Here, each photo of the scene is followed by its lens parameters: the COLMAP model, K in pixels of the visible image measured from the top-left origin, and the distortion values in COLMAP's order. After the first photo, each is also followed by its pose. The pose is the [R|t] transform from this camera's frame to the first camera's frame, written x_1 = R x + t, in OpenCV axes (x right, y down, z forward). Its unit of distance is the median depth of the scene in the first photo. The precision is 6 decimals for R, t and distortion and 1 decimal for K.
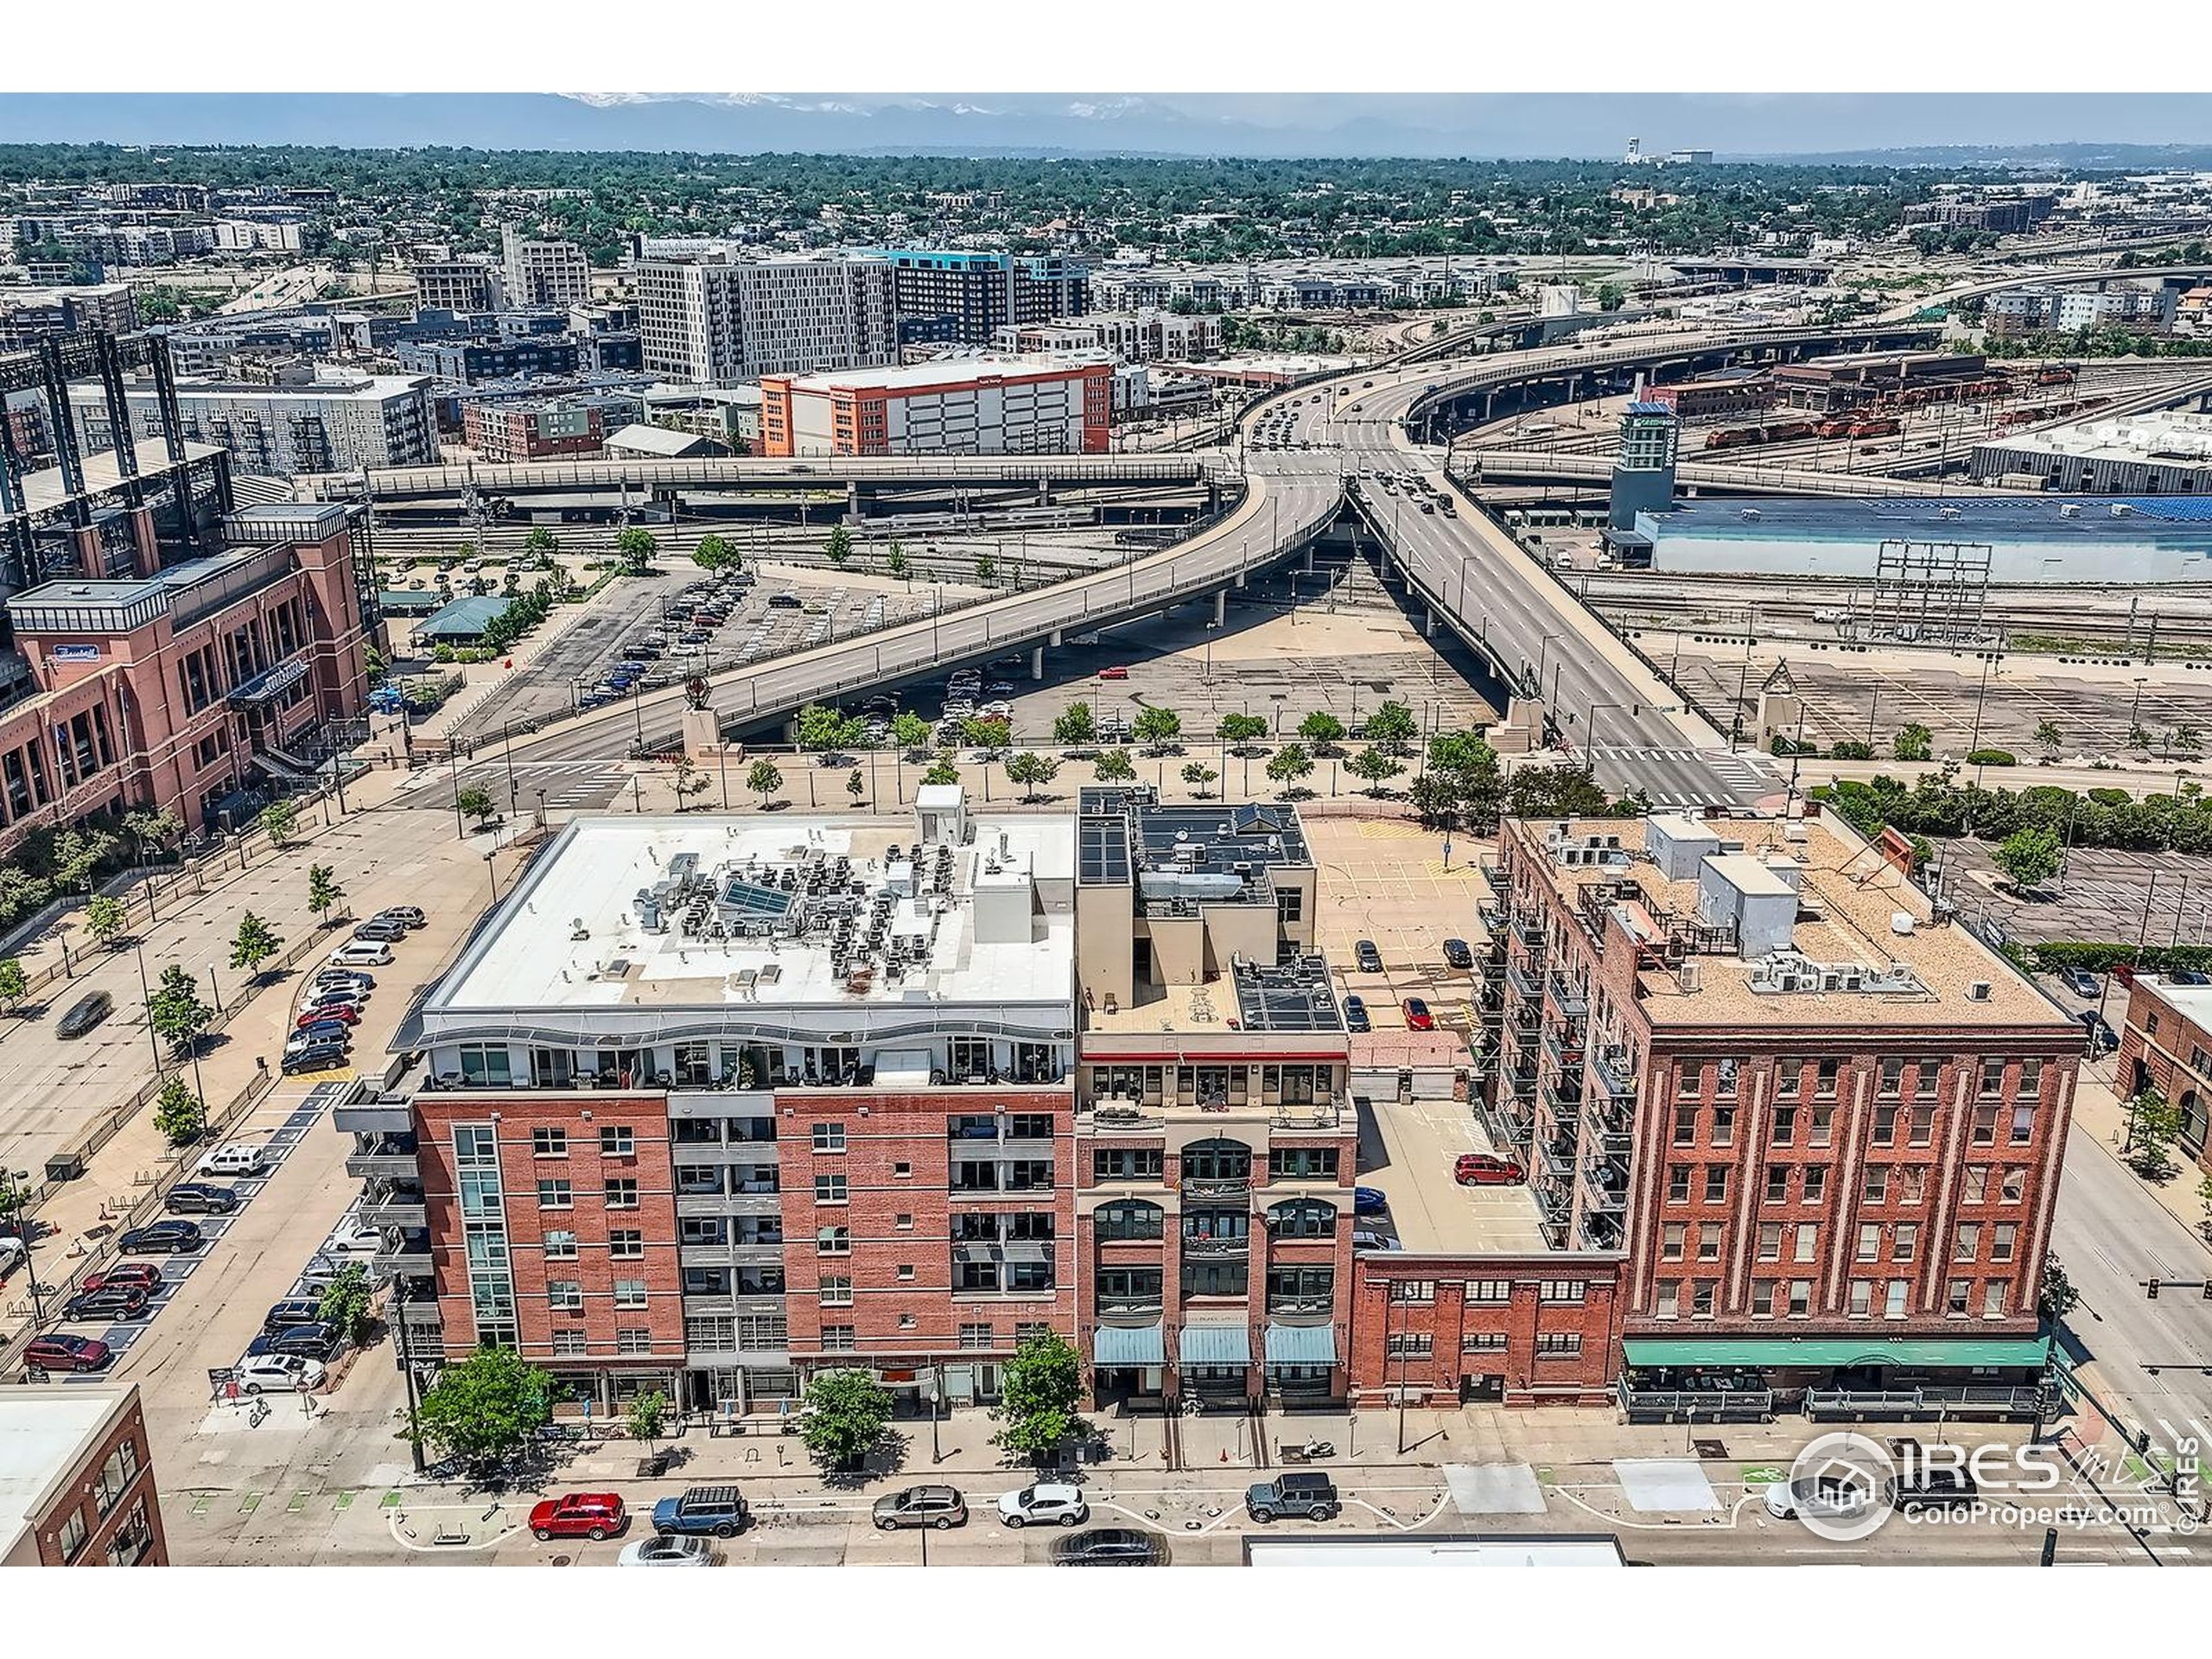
lens RADIAL K [[1932.8, 0, 1114.0], [0, 1932.8, 823.0], [0, 0, 1]] dist [0.086482, -0.092666]
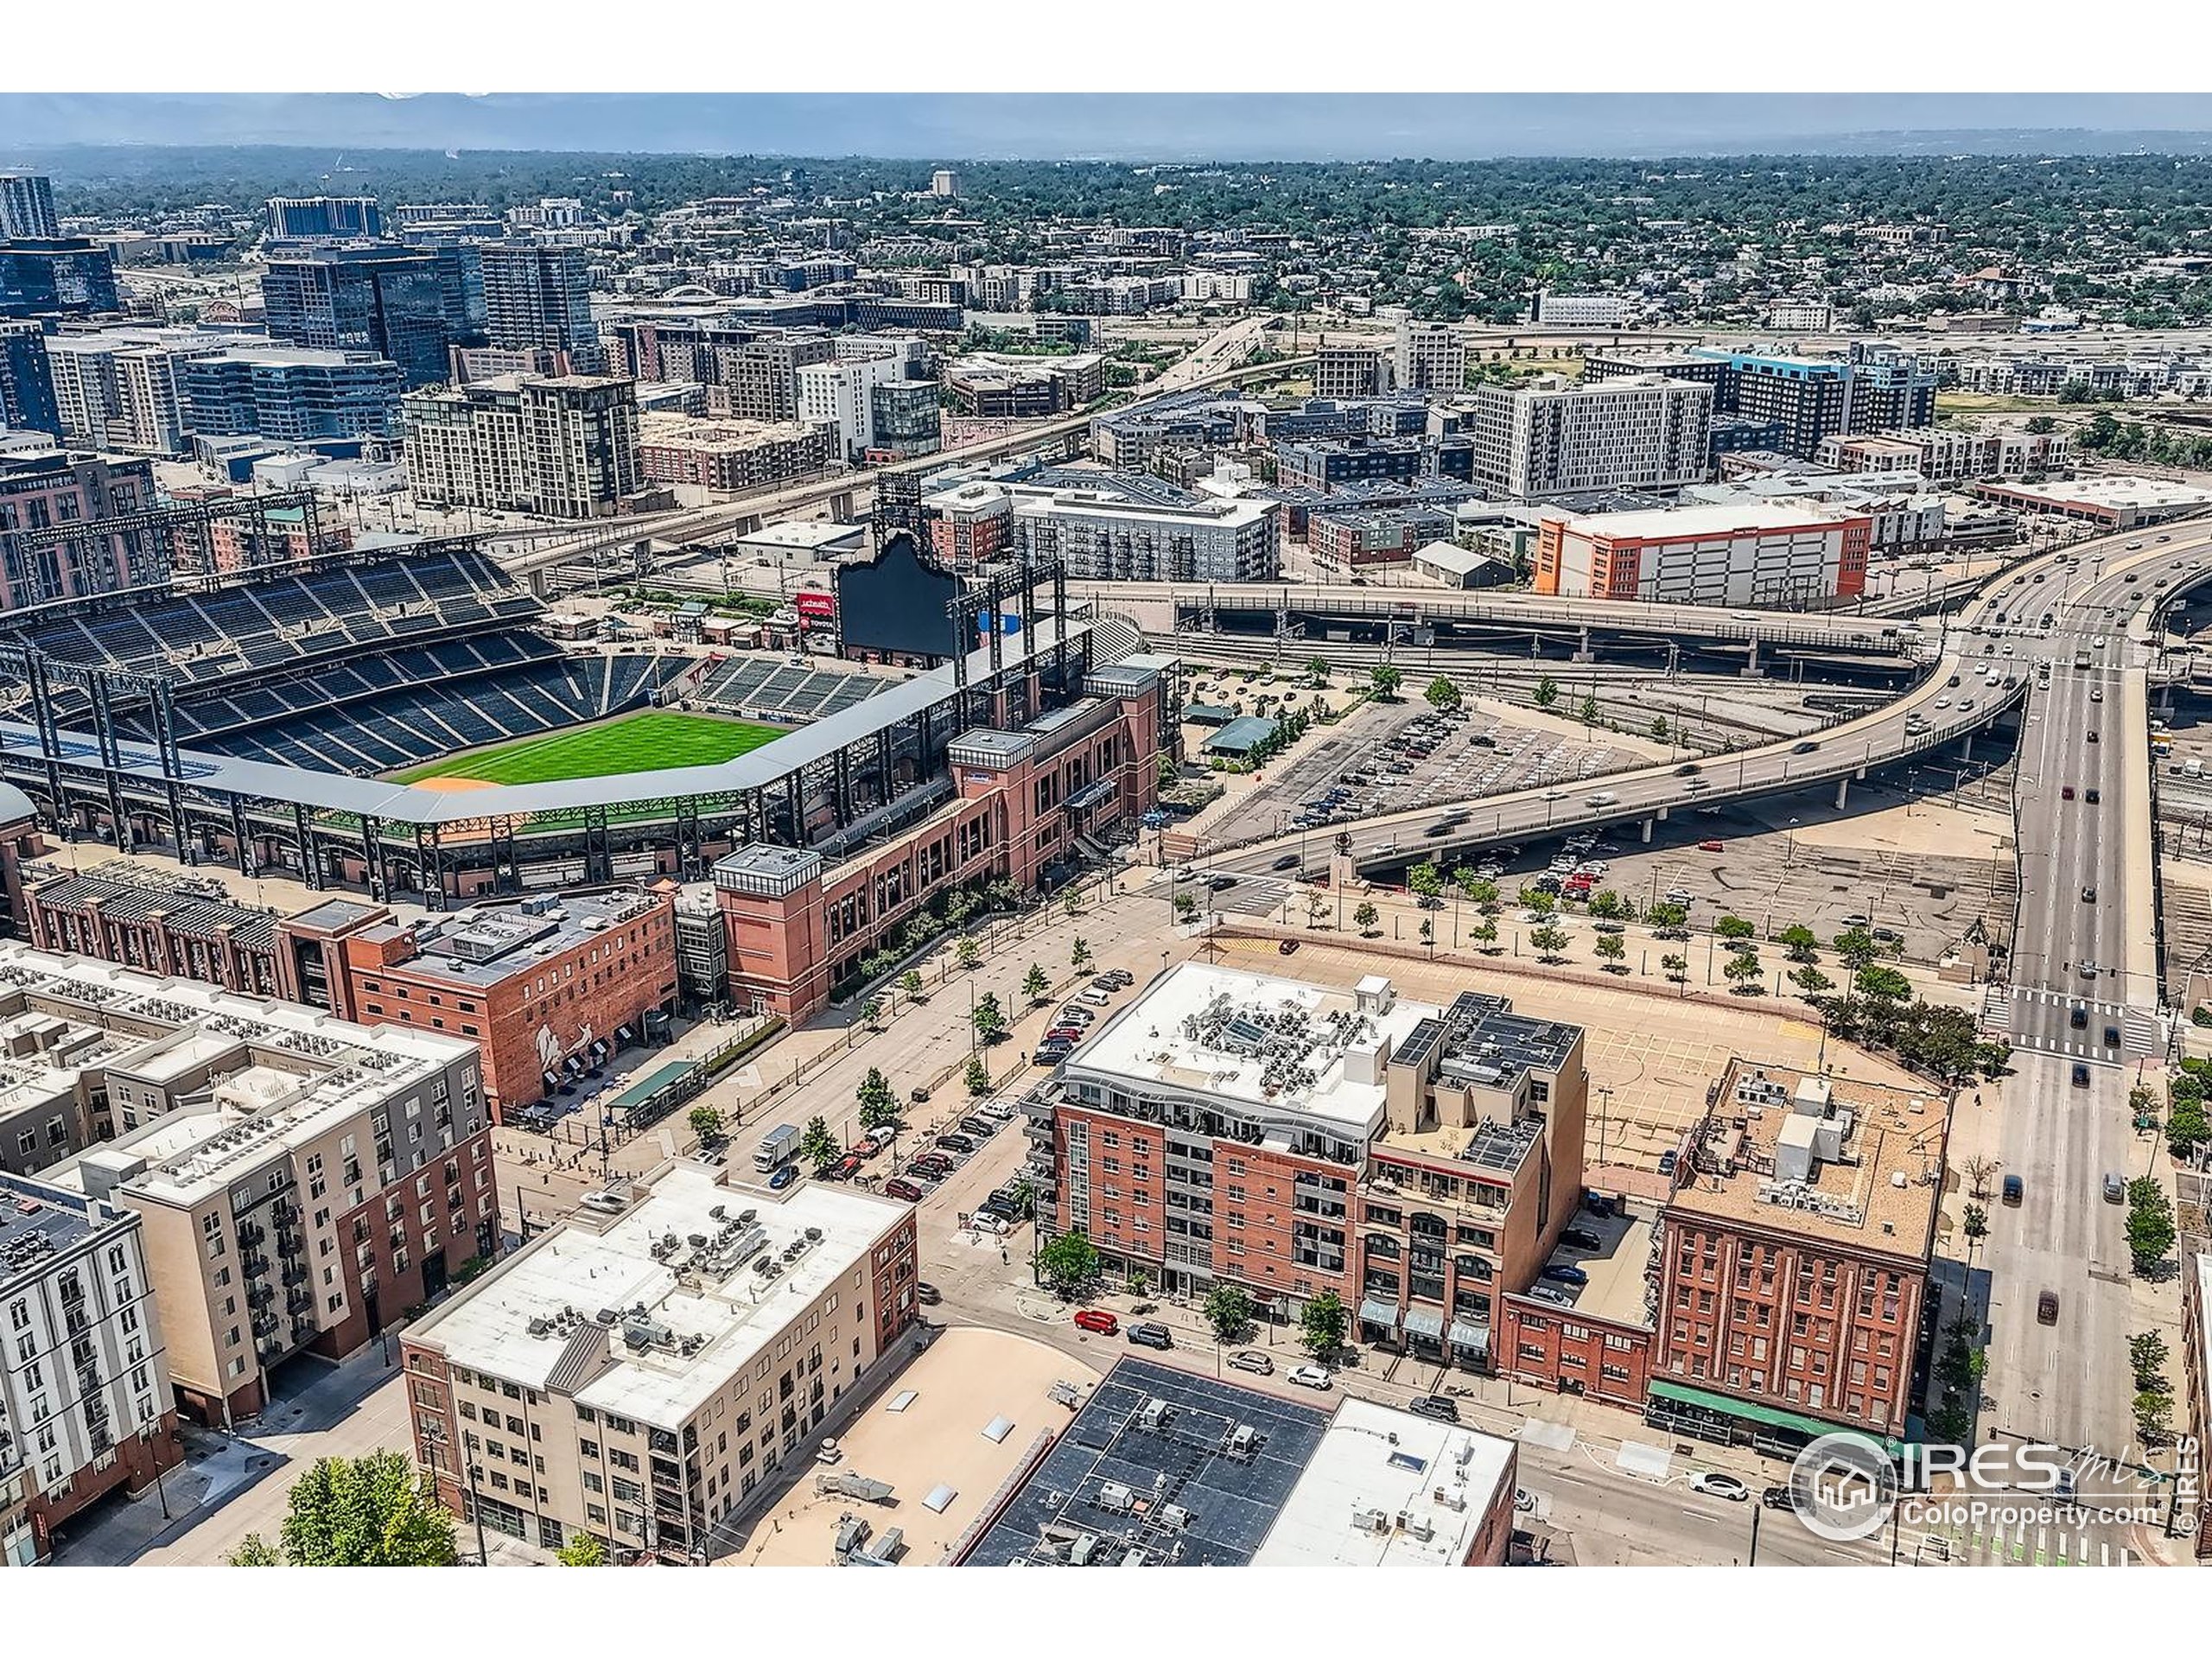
lens RADIAL K [[1932.8, 0, 1096.6], [0, 1932.8, 819.8], [0, 0, 1]] dist [0.086482, -0.092666]
pose [[0.894105, 0.135945, -0.426726, 0.263421], [-0.136444, 0.990206, 0.029571, -0.114957], [0.426567, 0.031785, 0.903897, -0.433061]]
